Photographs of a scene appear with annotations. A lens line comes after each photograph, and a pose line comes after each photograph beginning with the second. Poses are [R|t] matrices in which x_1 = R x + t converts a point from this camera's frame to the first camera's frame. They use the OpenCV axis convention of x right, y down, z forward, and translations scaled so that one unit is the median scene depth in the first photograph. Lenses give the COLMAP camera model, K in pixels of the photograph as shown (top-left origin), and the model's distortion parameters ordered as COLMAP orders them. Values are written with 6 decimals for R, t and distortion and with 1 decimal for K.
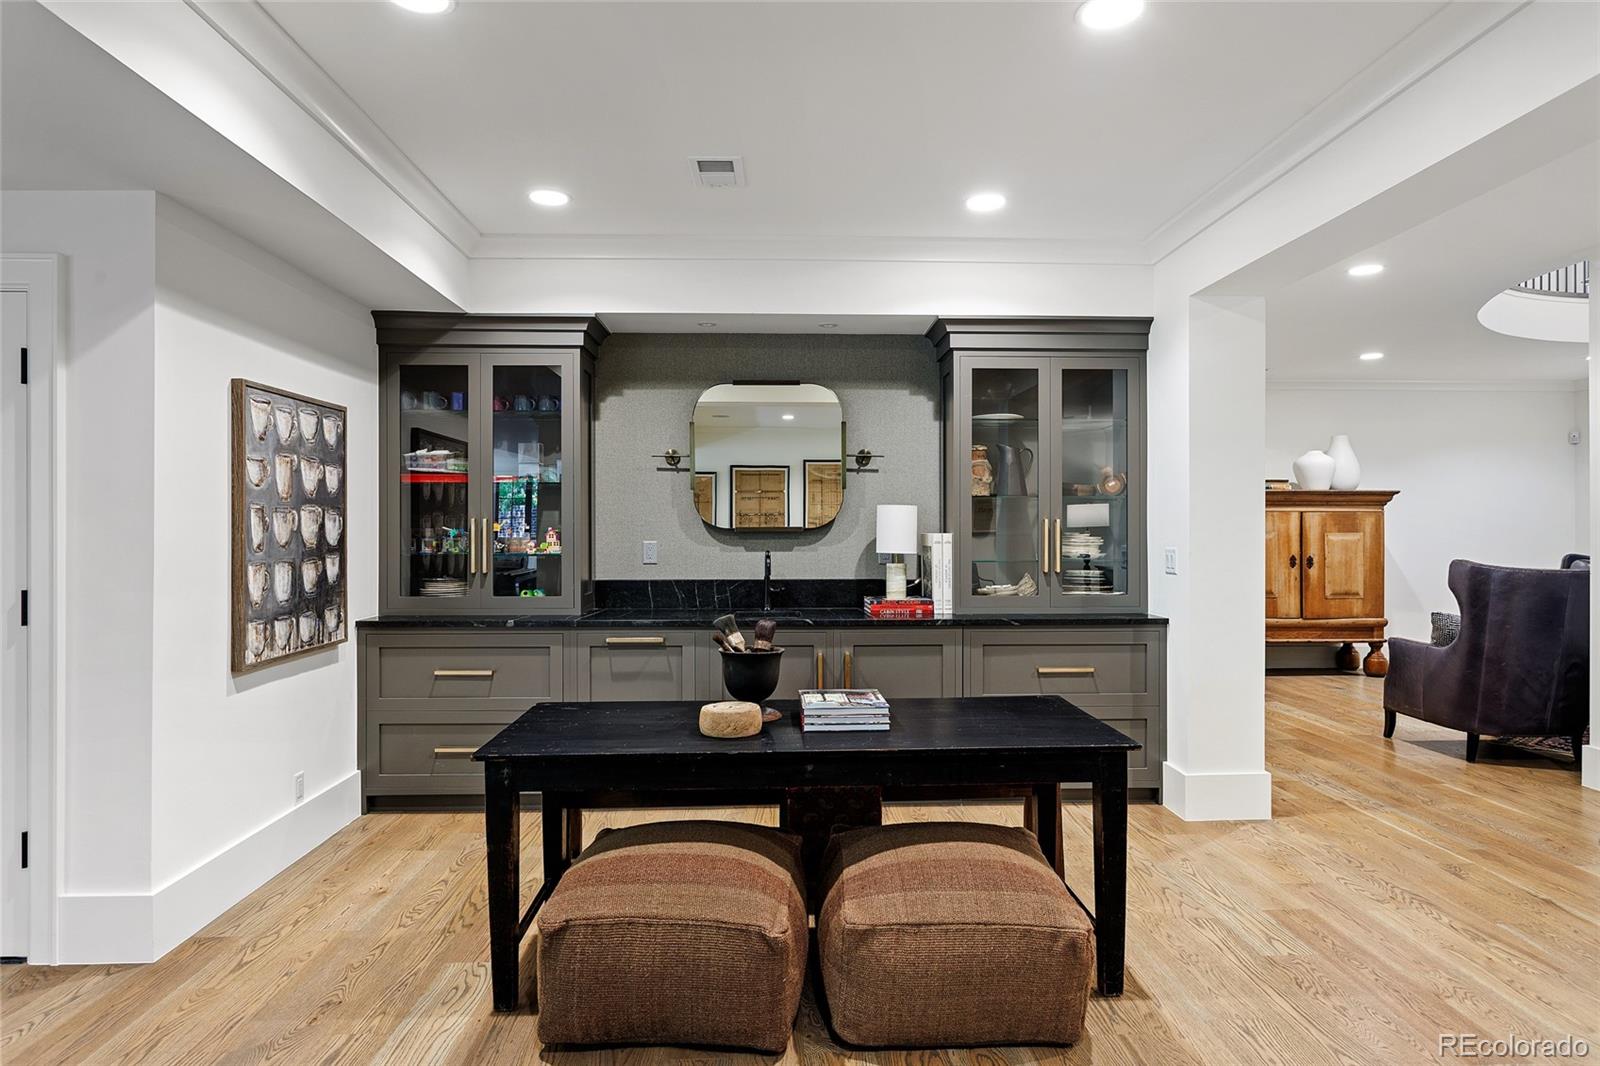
lens RADIAL K [[955.5, 0, 794.9], [0, 955.5, 523.1], [0, 0, 1]] dist [-0.021210, 0.000616]
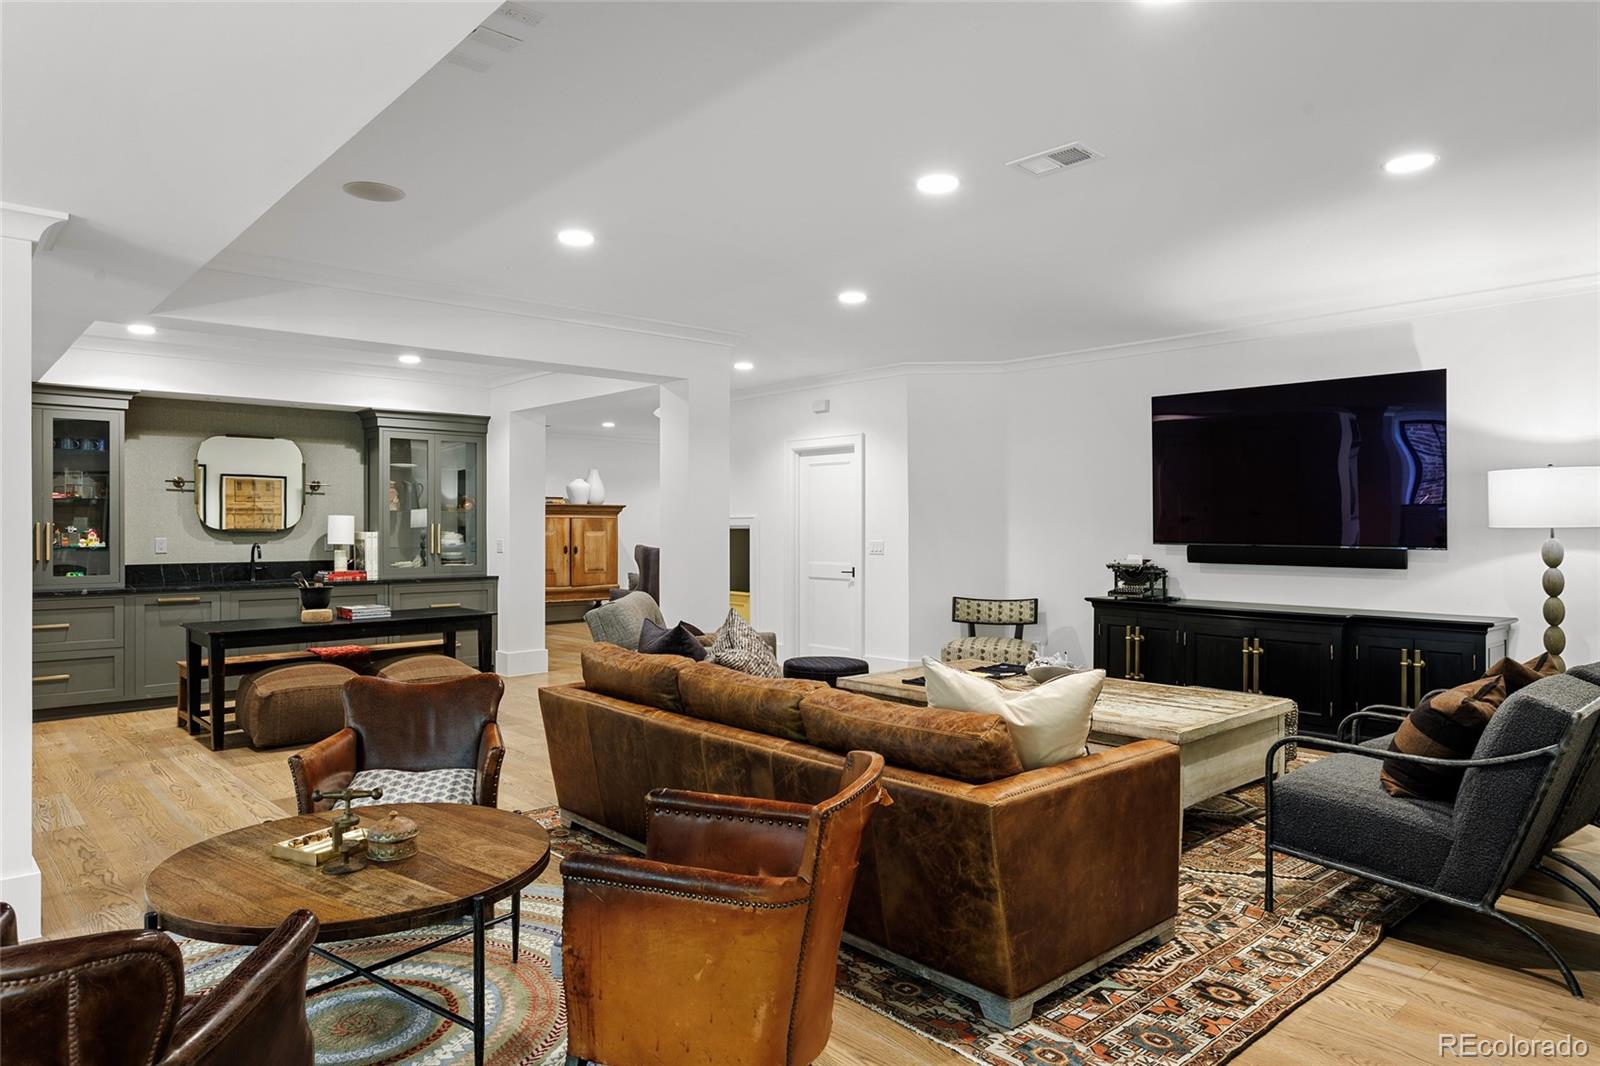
lens RADIAL K [[1017.7, 0, 797.3], [0, 1017.7, 524.6], [0, 0, 1]] dist [-0.003327, 0.000883]
pose [[0.770513, 0.001442, 0.637423, -0.406659], [-0.003242, 0.999993, 0.001657, -0.008276], [-0.637416, -0.003343, 0.770512, -0.870914]]
